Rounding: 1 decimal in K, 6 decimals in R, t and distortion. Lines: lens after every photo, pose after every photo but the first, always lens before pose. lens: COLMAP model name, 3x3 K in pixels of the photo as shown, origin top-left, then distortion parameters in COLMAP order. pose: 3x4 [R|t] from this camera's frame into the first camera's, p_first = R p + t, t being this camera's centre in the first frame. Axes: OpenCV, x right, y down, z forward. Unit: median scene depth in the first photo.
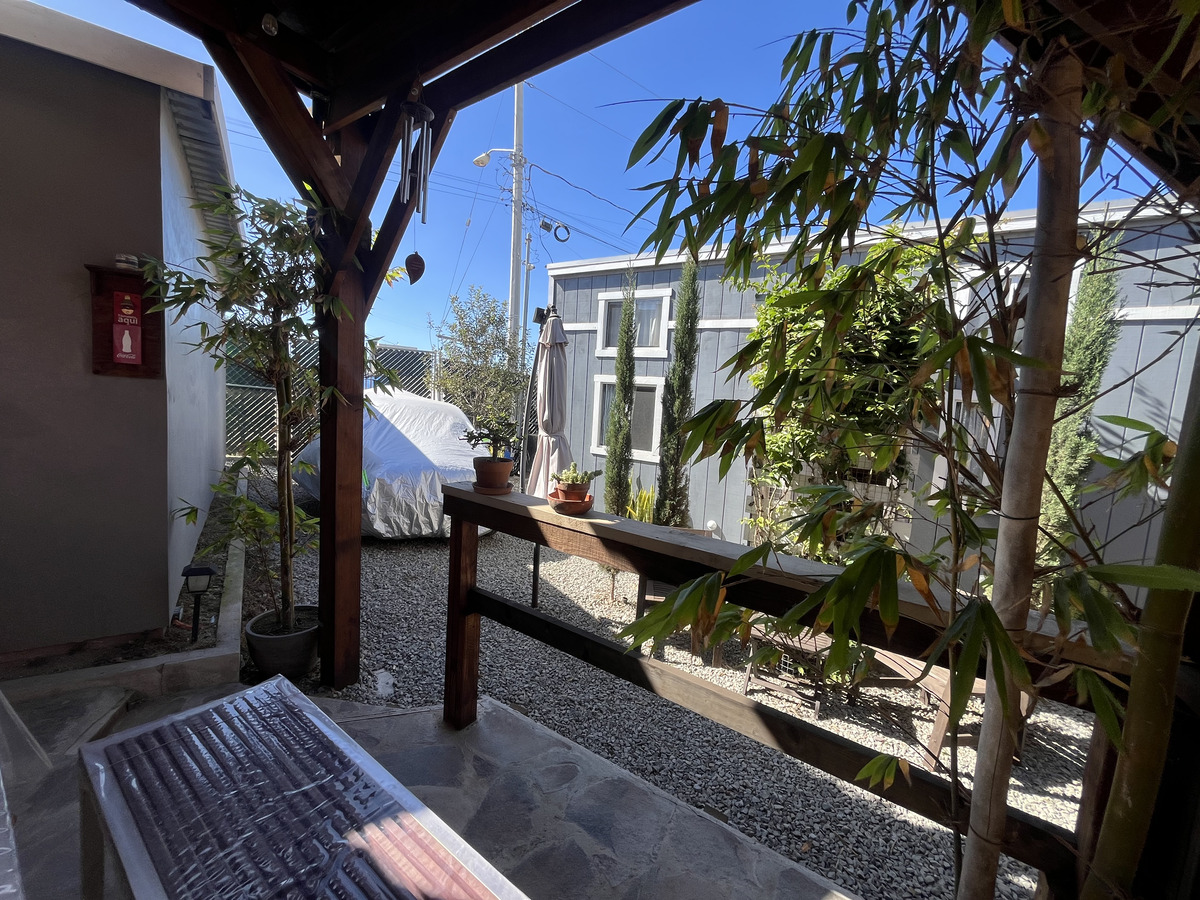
lens RADIAL K [[482.5, 0, 594.6], [0, 482.5, 452.1], [0, 0, 1]] dist [-0.004804, 0.000377]
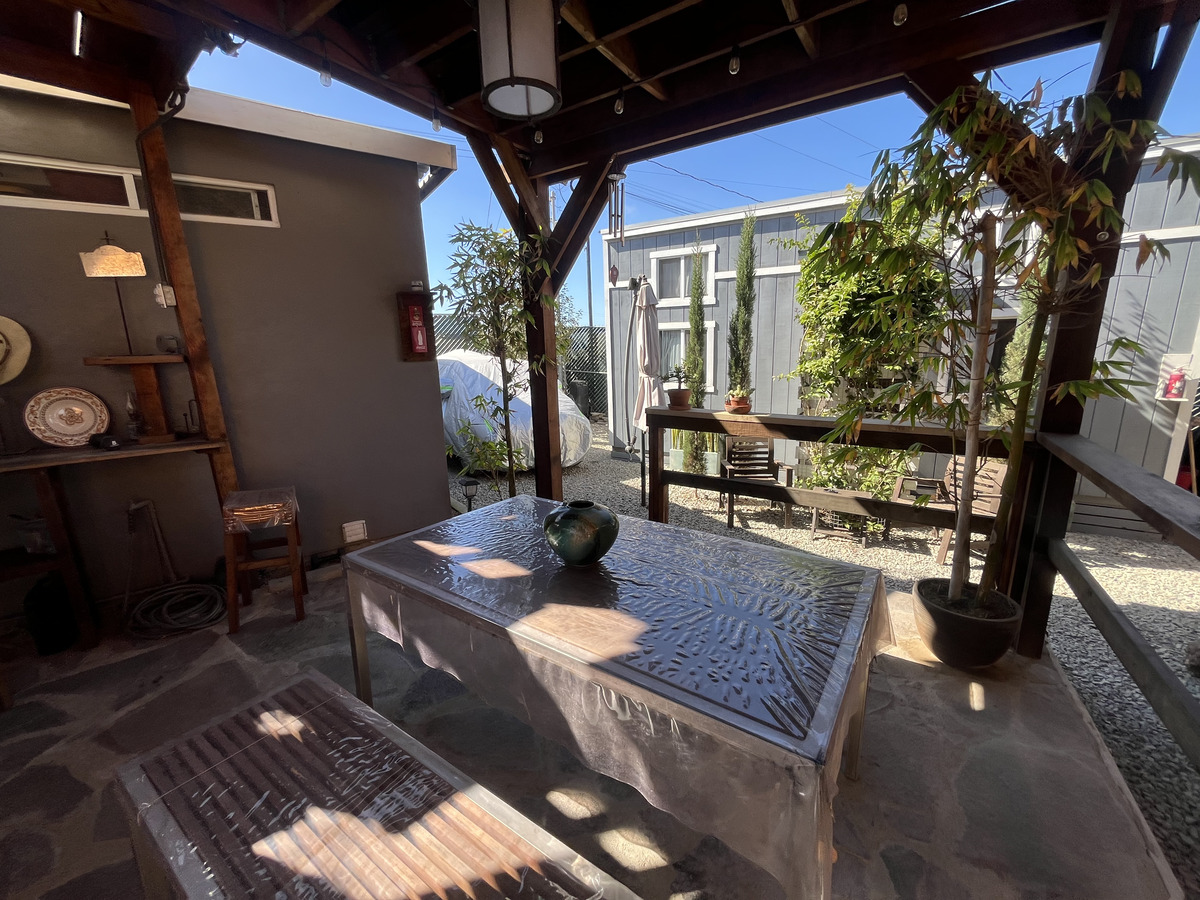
lens RADIAL K [[482.5, 0, 594.8], [0, 482.5, 453.9], [0, 0, 1]] dist [-0.004804, 0.000377]
pose [[0.995415, -0.095484, -0.005700, -0.289151], [0.095484, 0.988344, 0.118568, 0.005081], [-0.005688, -0.118569, 0.992930, -0.387502]]
